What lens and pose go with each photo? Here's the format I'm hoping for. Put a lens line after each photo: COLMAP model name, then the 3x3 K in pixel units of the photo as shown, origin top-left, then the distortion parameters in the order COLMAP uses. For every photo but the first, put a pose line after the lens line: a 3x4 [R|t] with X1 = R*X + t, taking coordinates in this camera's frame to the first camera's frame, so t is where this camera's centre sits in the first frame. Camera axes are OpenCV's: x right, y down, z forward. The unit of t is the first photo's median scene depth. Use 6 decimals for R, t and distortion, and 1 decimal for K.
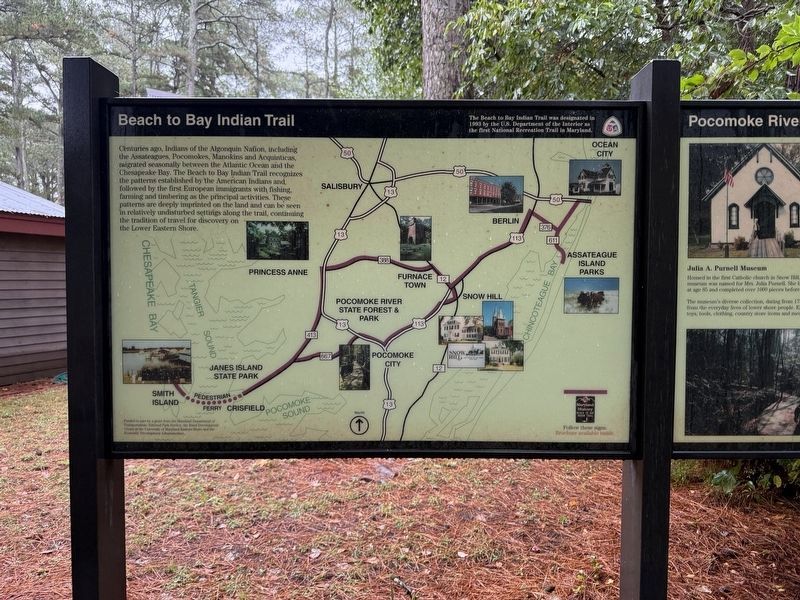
lens RADIAL K [[570.9, 0, 402.1], [0, 570.9, 300.8], [0, 0, 1]] dist [0.018068, -0.026670]
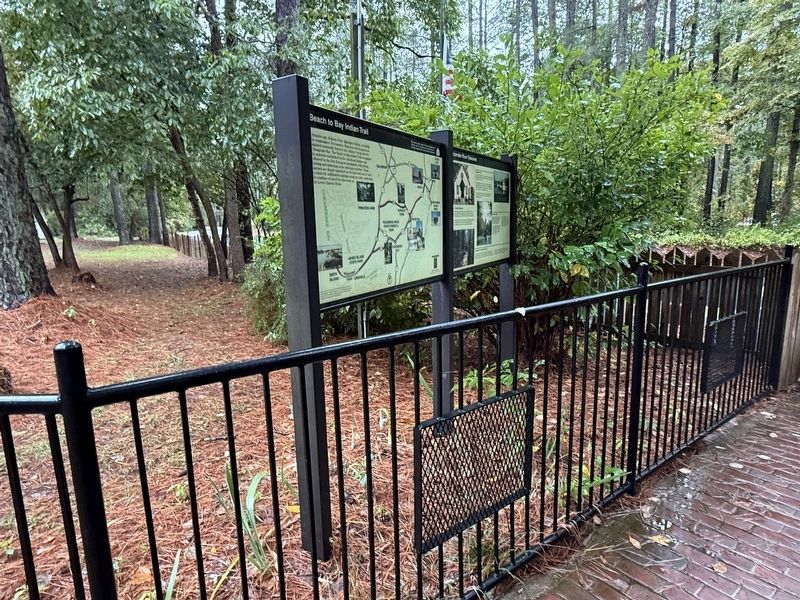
lens RADIAL K [[472.7, 0, 400.8], [0, 472.7, 302.5], [0, 0, 1]] dist [-0.029483, -0.000472]
pose [[0.515577, -0.159637, 0.841841, -1.599781], [0.057785, 0.986733, 0.151722, 0.032672], [-0.854893, -0.029579, 0.517961, 0.023384]]
